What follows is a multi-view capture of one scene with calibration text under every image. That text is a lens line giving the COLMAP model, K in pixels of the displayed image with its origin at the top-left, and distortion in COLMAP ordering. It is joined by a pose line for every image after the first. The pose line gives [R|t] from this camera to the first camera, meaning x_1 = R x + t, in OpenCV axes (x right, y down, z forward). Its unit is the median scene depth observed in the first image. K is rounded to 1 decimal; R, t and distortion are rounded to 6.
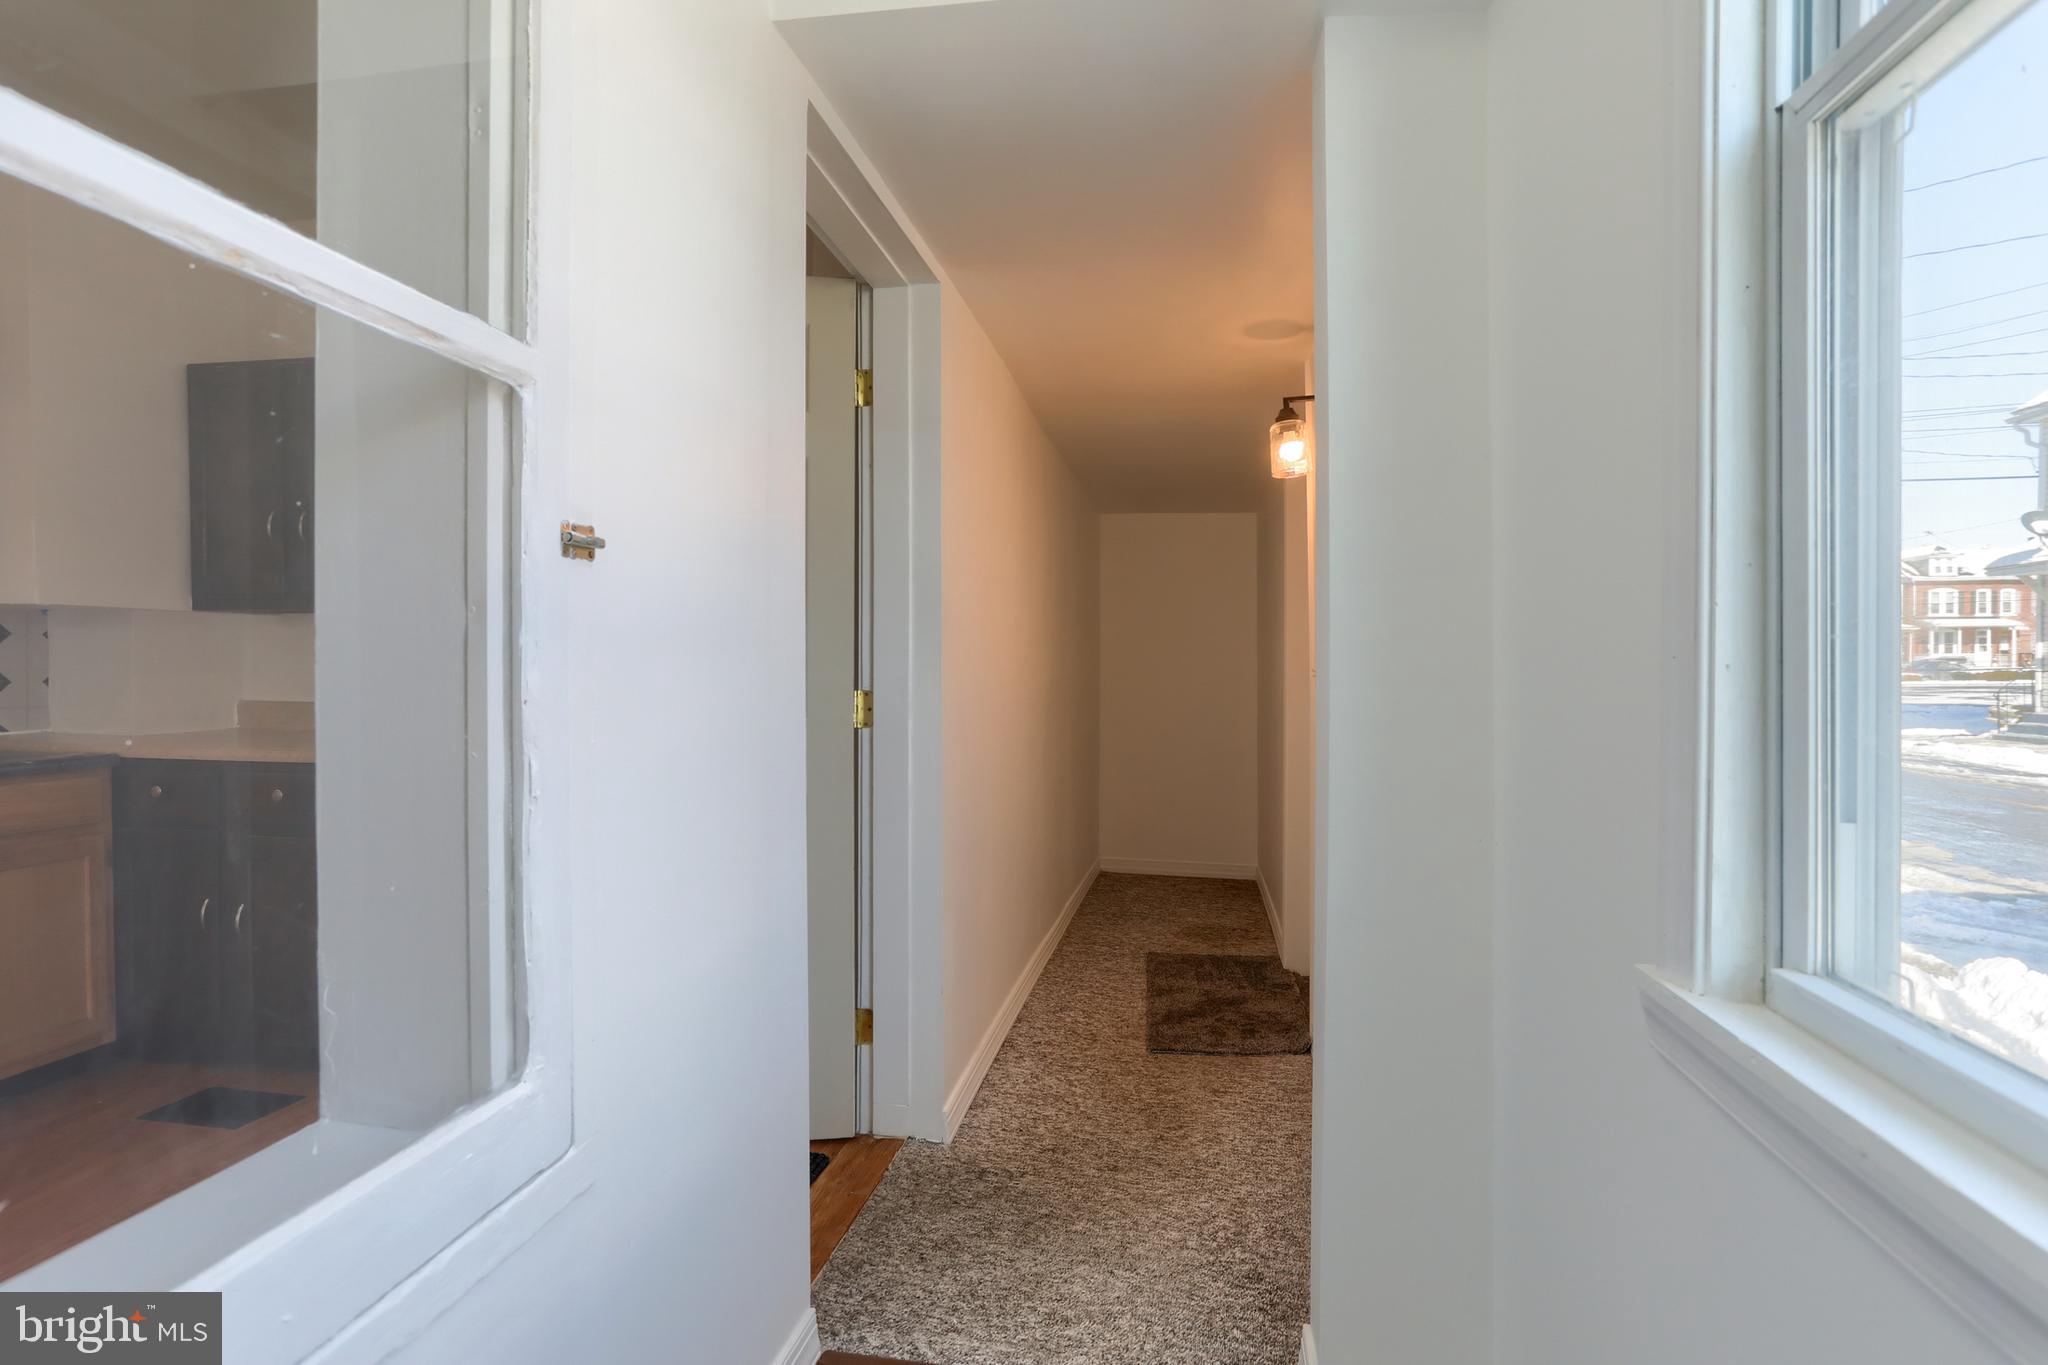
lens RADIAL K [[1013.9, 0, 1028.2], [0, 1013.9, 675.9], [0, 0, 1]] dist [-0.063619, 0.036977]
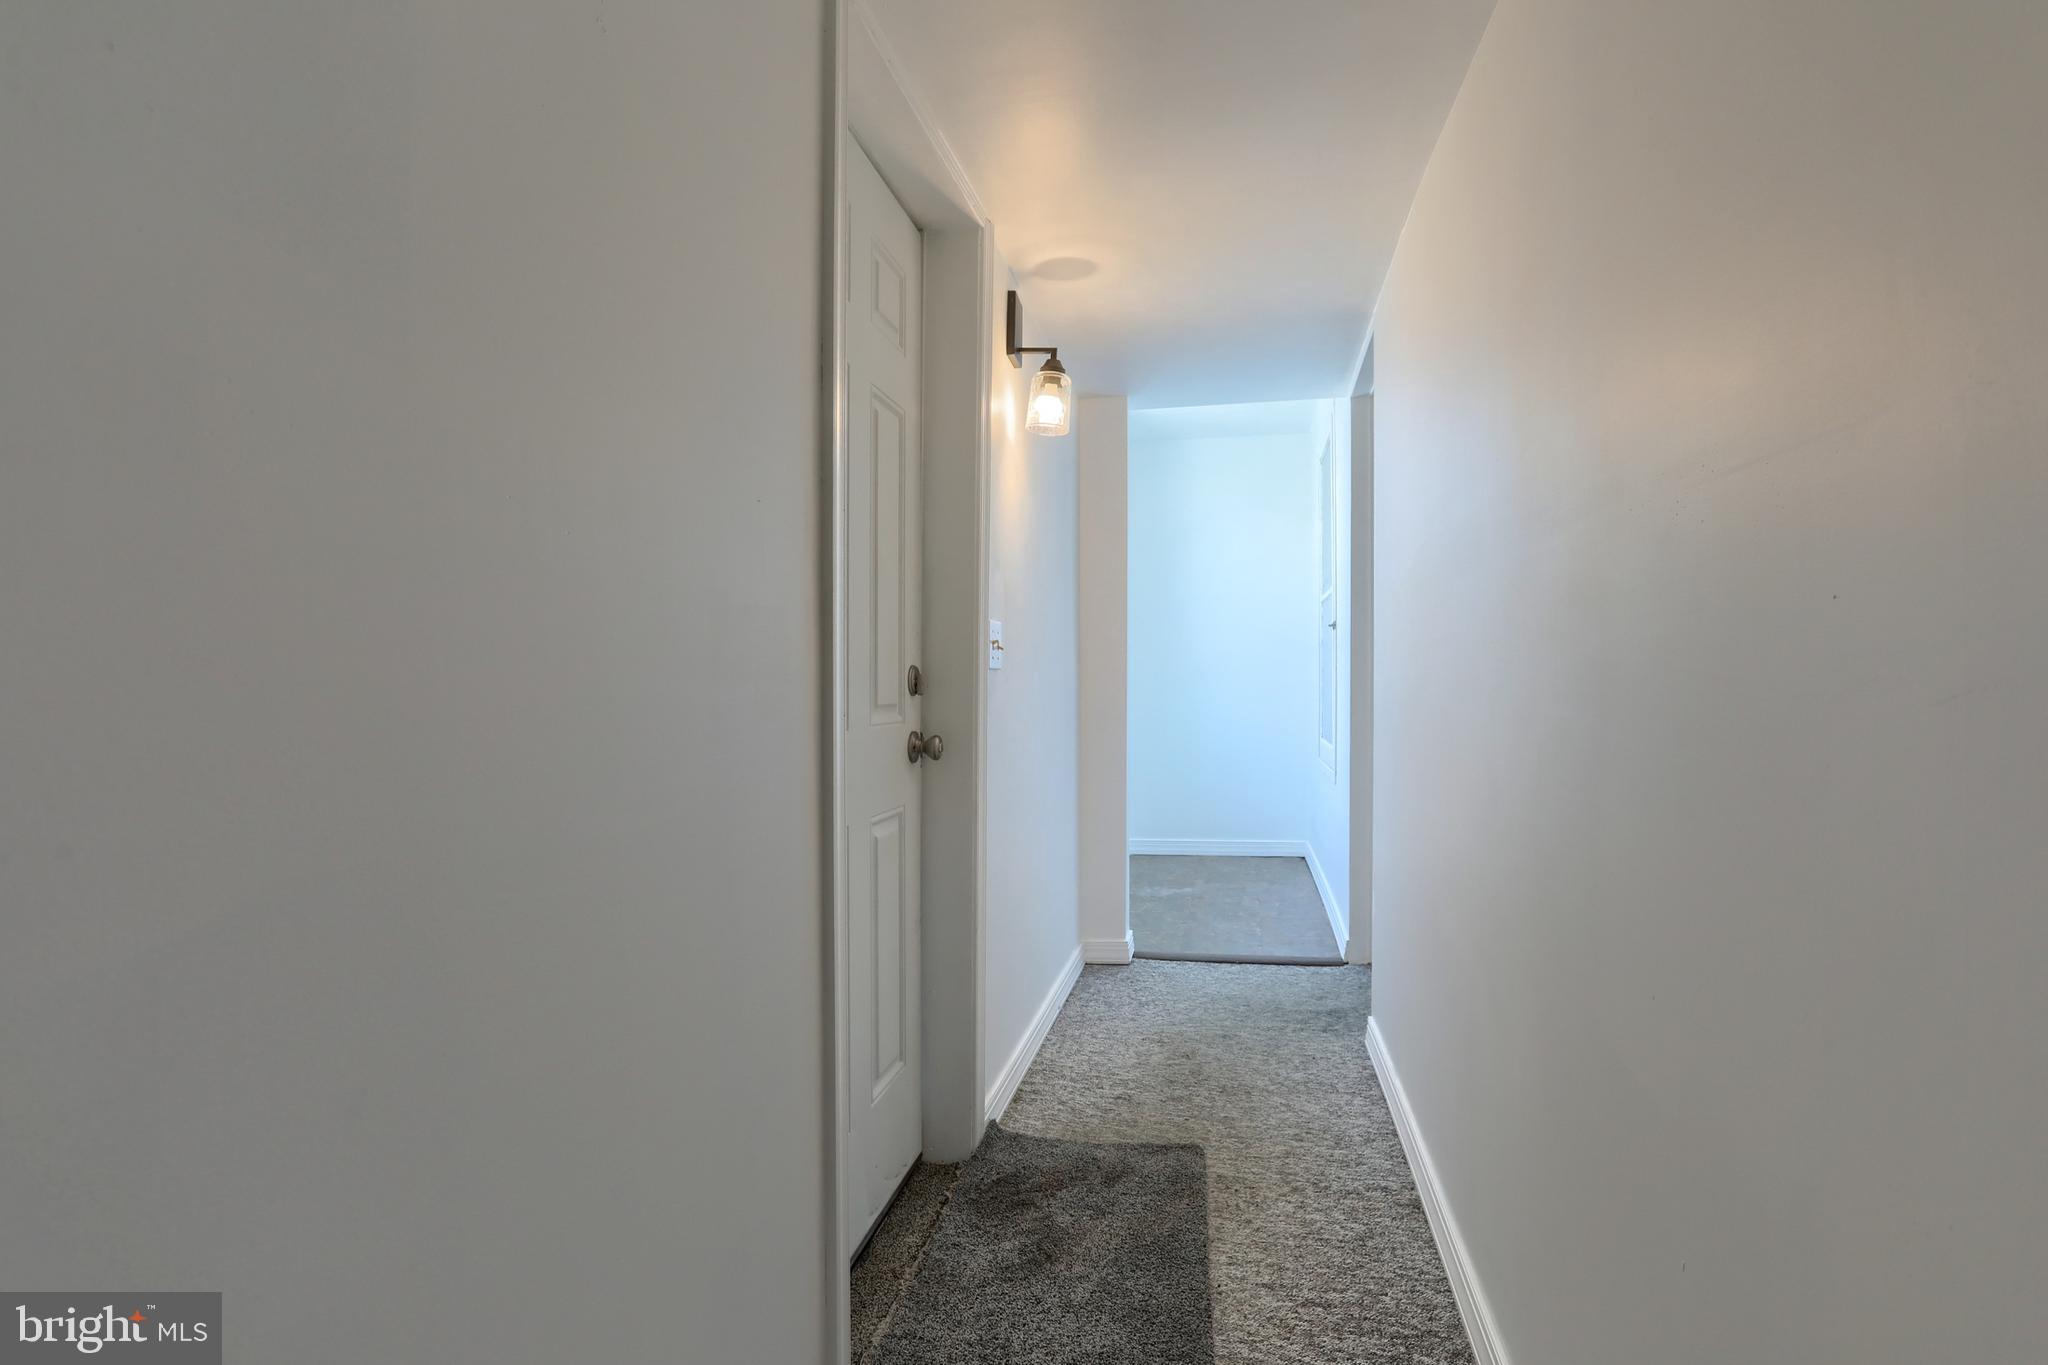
lens RADIAL K [[1013.9, 0, 1028.2], [0, 1013.9, 675.9], [0, 0, 1]] dist [-0.063619, 0.036977]
pose [[-0.999393, 0.002340, 0.034747, 0.243253], [0.002718, 0.999938, 0.010808, 0.012439], [-0.034719, 0.010896, -0.999338, 1.902974]]
